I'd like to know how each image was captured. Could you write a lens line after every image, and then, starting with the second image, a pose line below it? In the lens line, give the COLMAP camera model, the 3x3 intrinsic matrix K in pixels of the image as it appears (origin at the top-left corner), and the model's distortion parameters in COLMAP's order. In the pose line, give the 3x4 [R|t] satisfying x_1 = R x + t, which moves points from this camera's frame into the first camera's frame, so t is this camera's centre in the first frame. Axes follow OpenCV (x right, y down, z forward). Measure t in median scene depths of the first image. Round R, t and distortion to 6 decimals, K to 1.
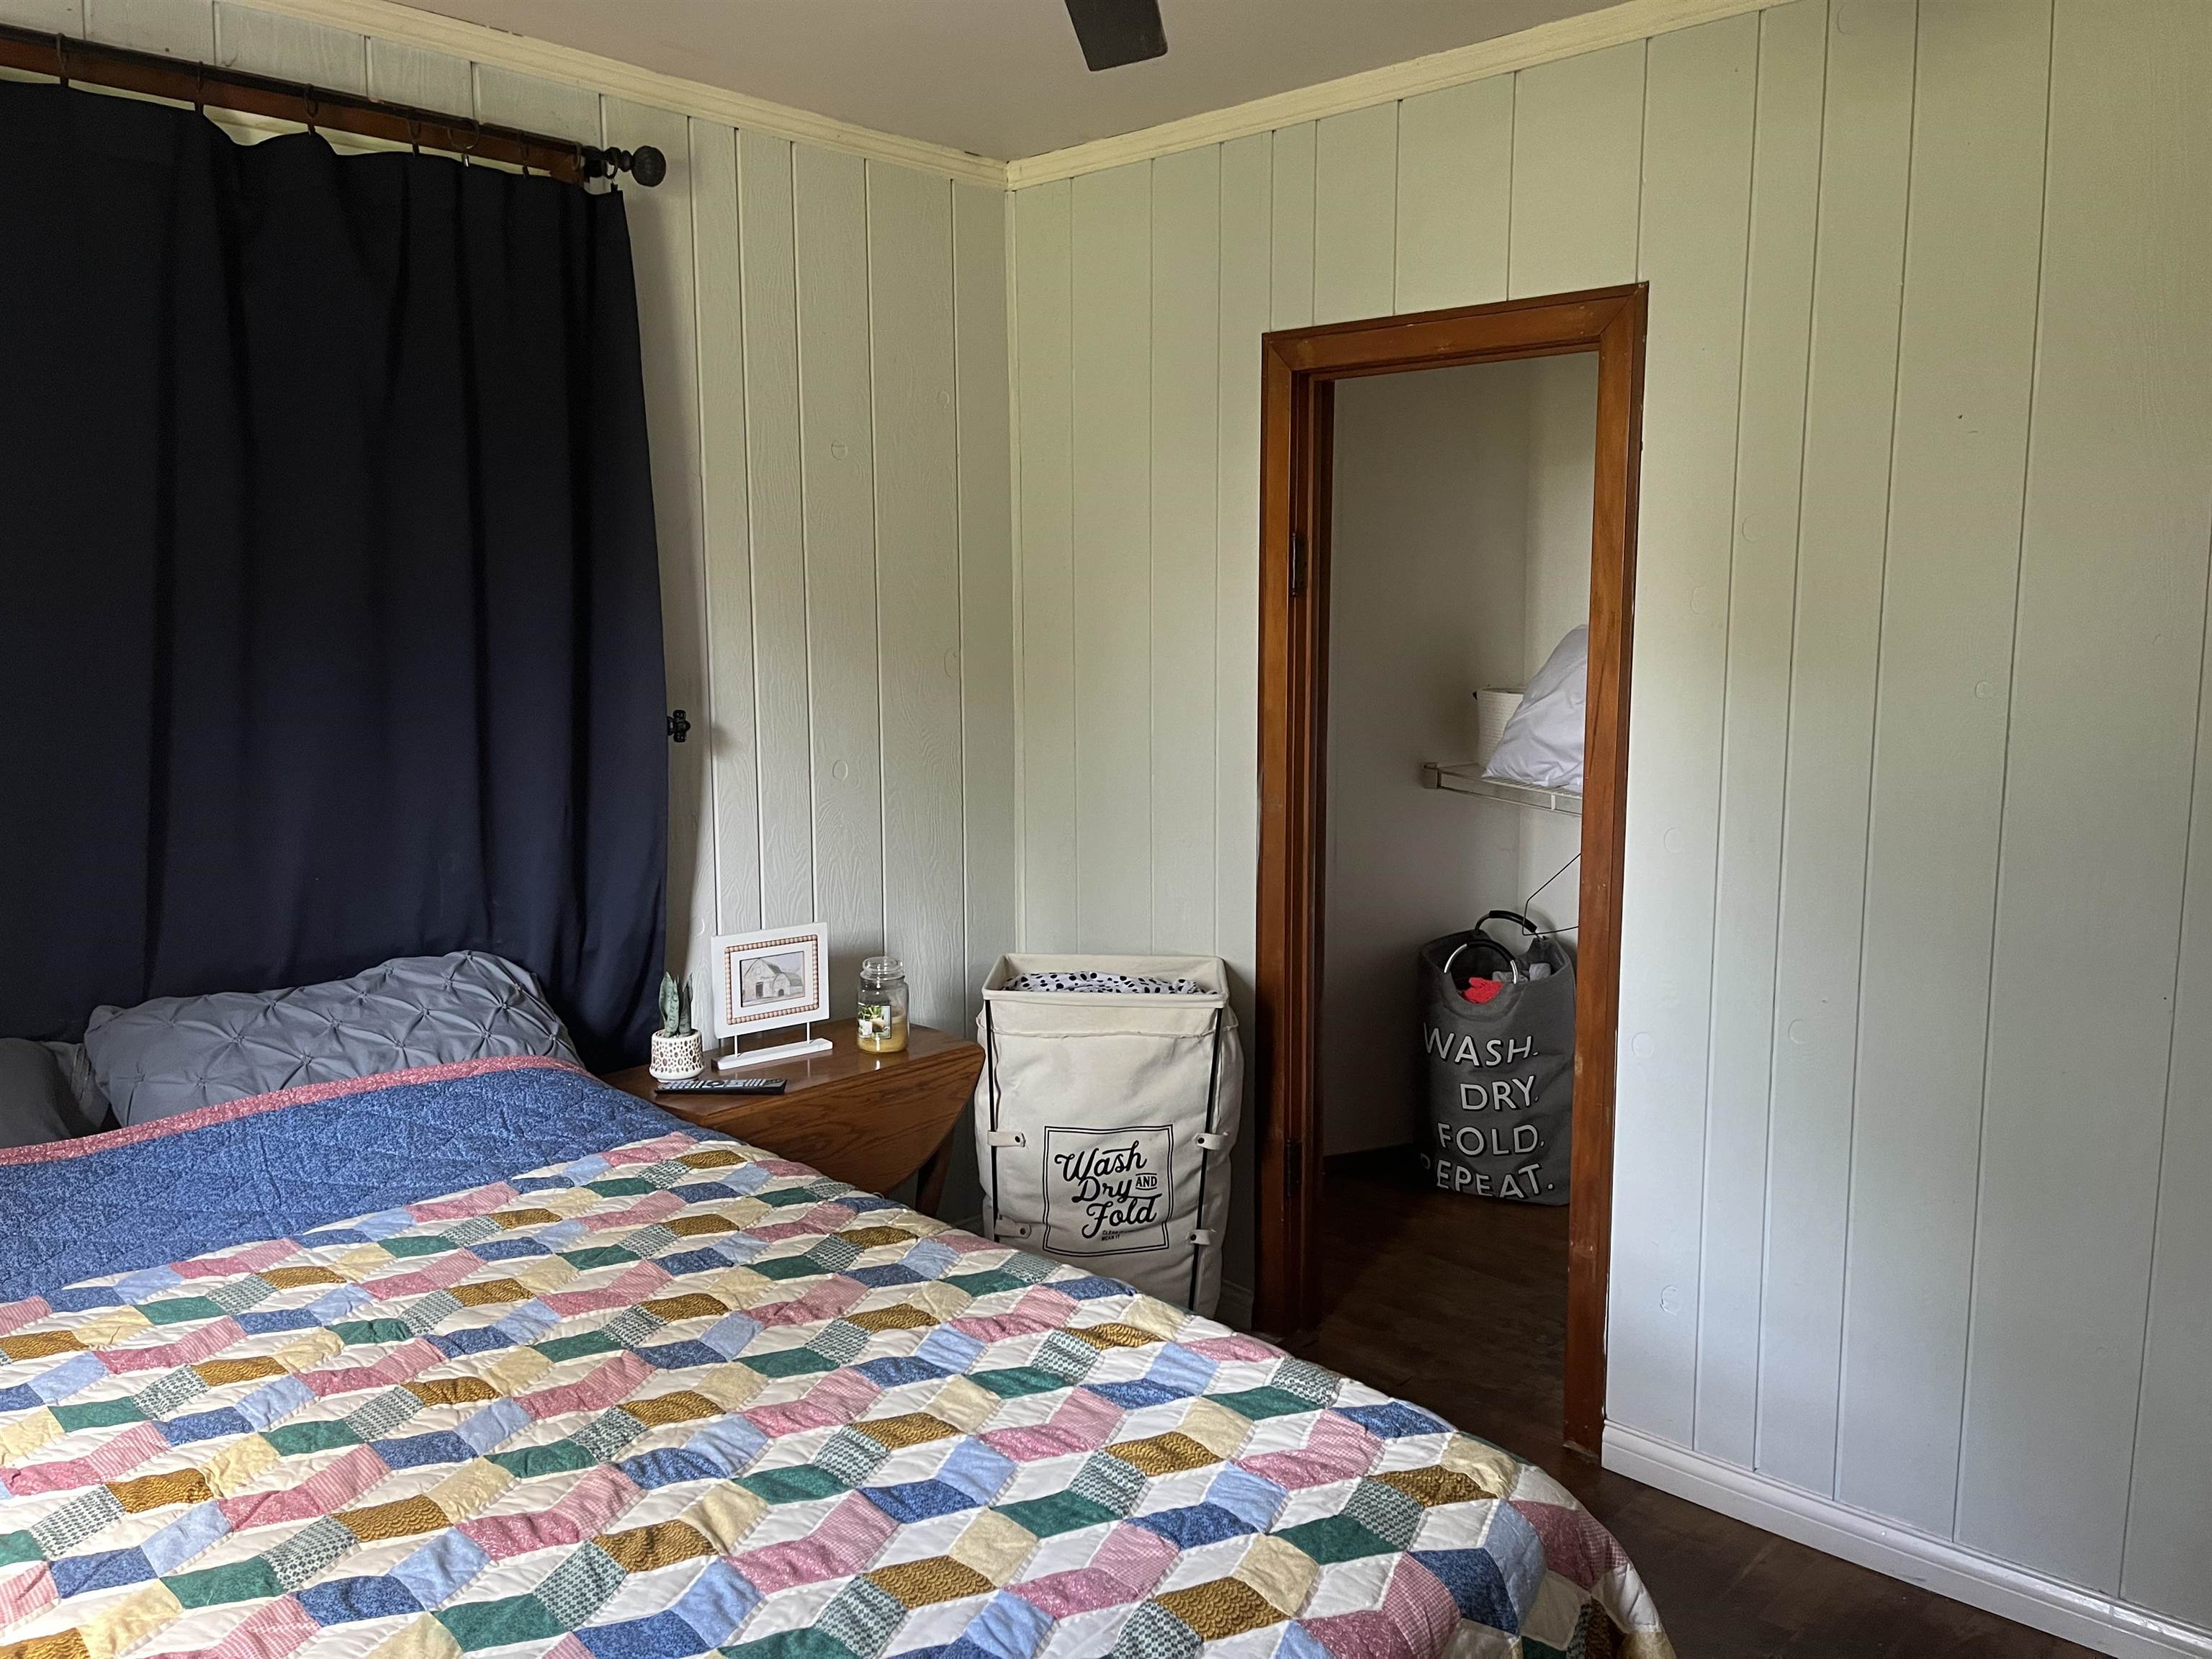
lens RADIAL K [[1669.0, 0, 1106.0], [0, 1669.0, 829.5], [0, 0, 1]] dist [0.075334, -0.104033]
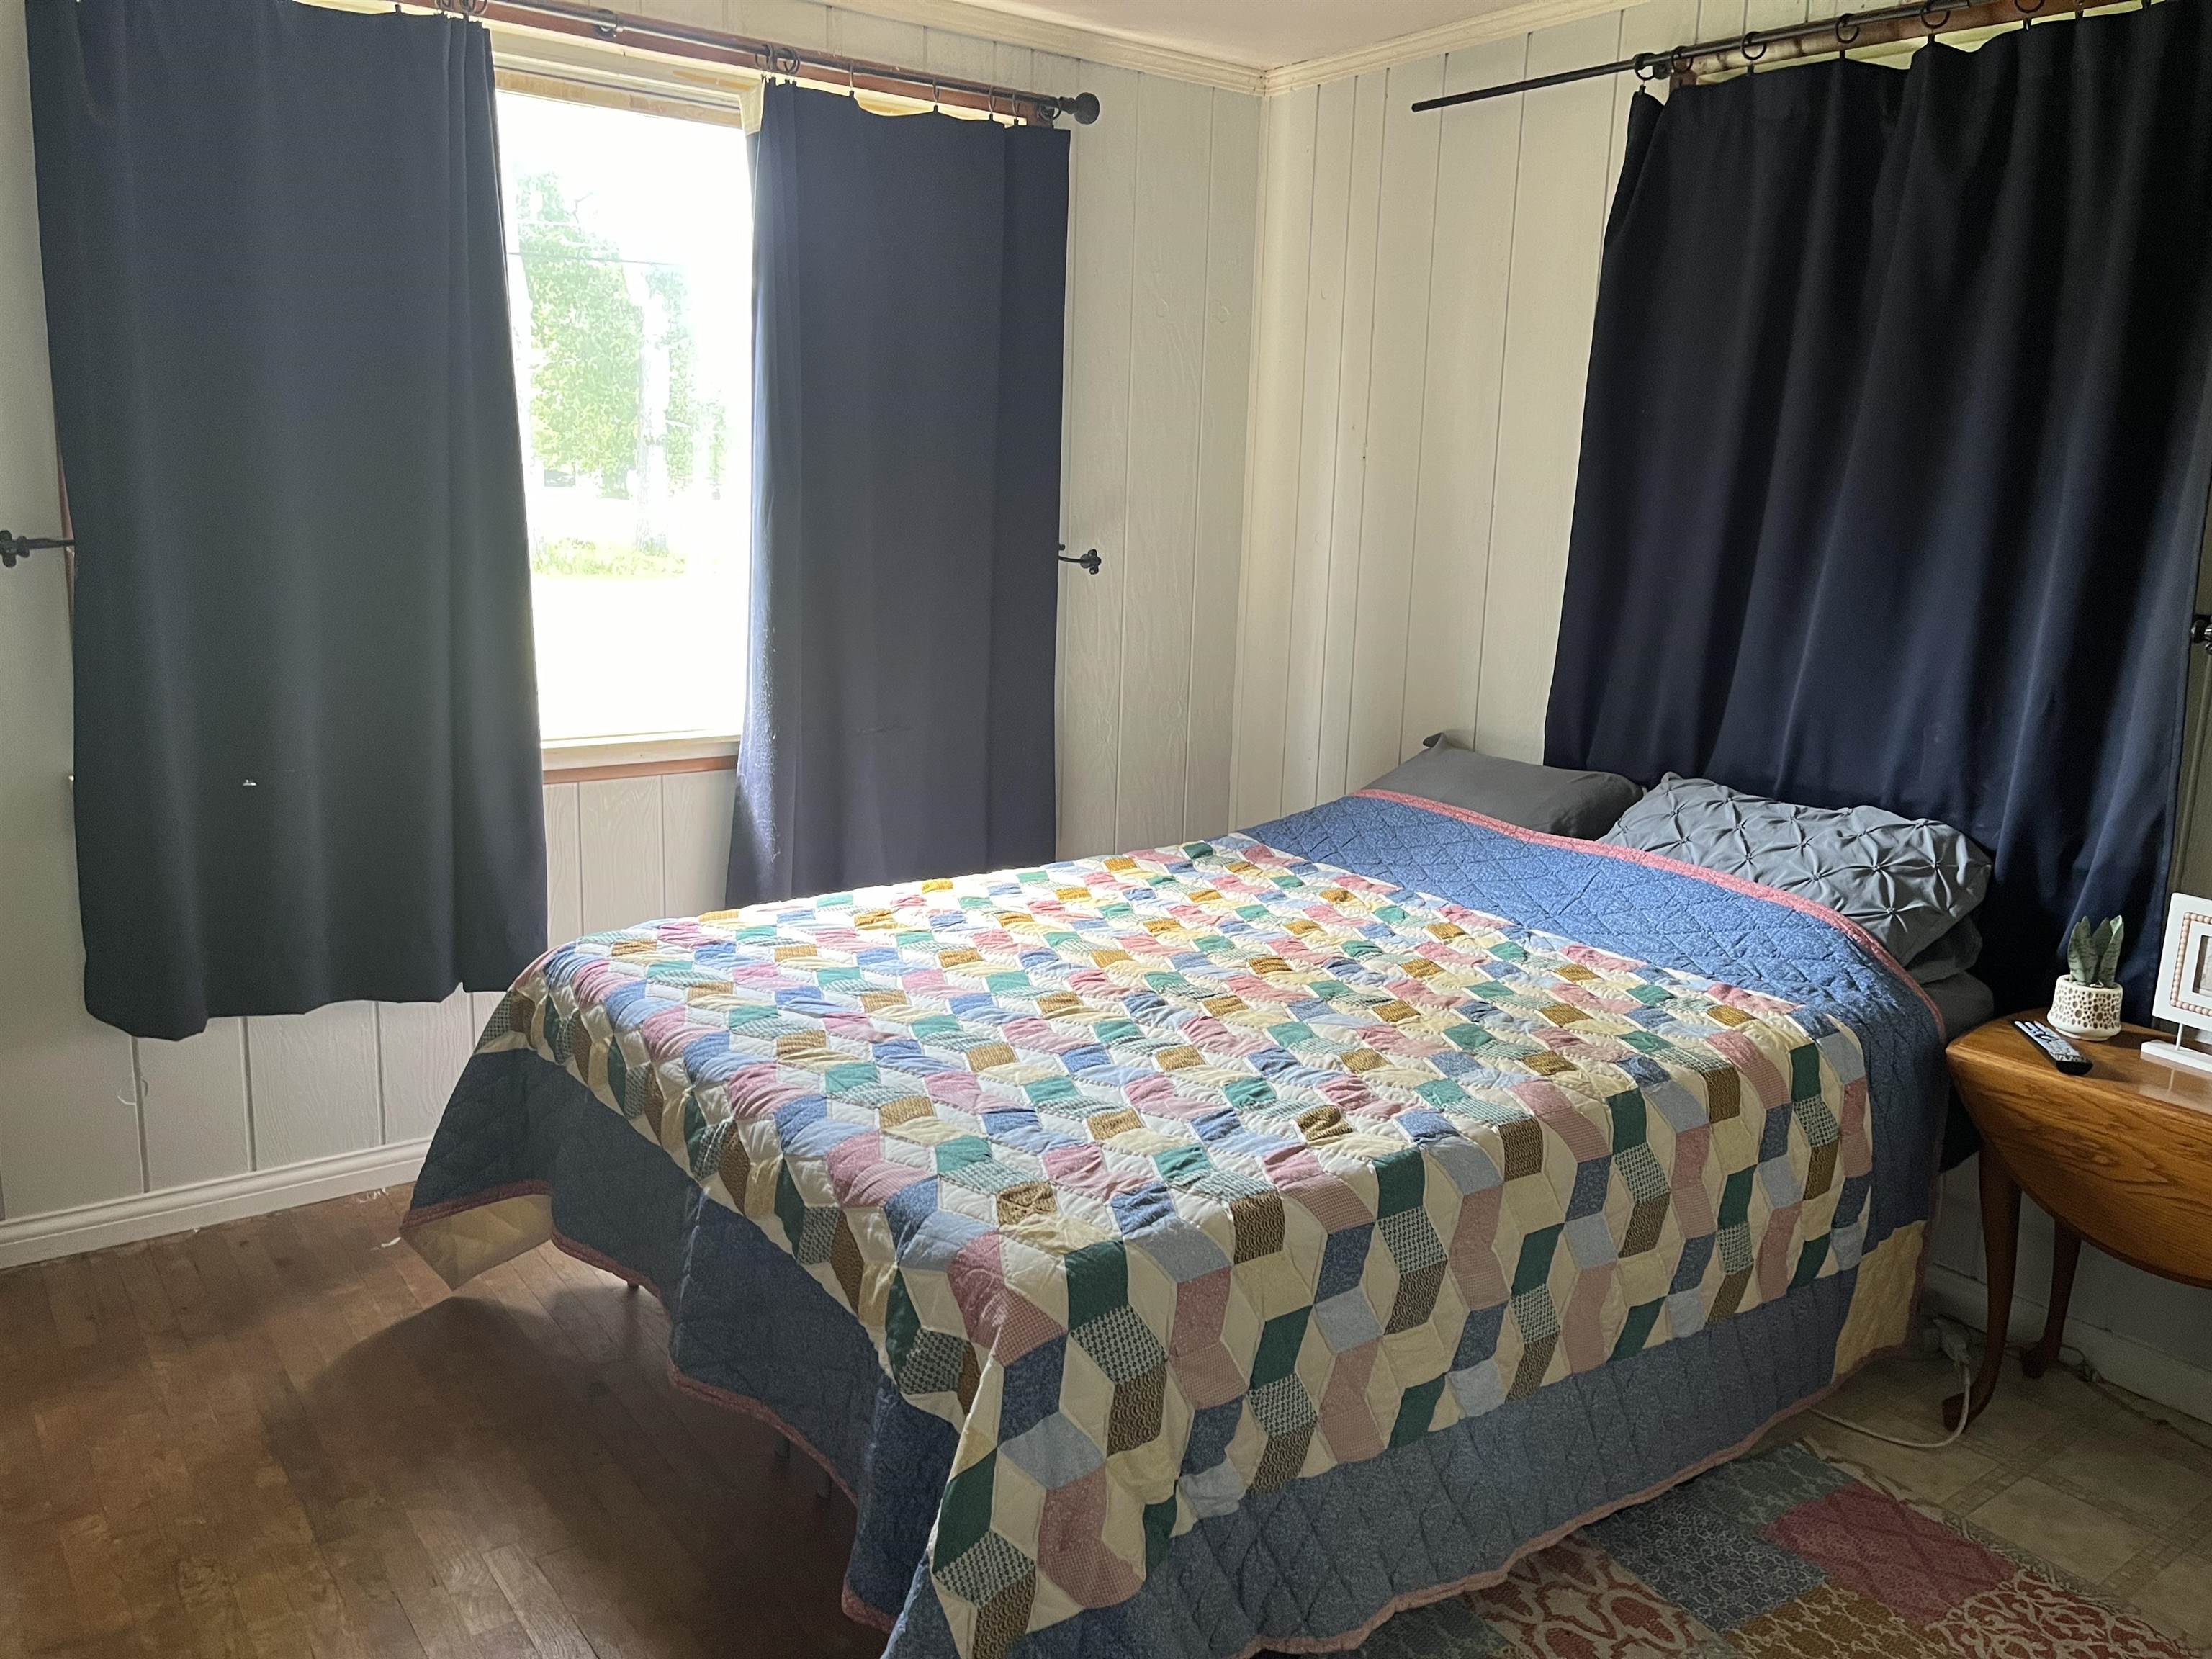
lens RADIAL K [[1669.0, 0, 1106.0], [0, 1669.0, 829.5], [0, 0, 1]] dist [0.075334, -0.104033]
pose [[-0.191980, 0.195404, -0.961749, 1.046719], [-0.152373, 0.962159, 0.225904, -0.114623], [0.969498, 0.189914, -0.154941, 0.988184]]
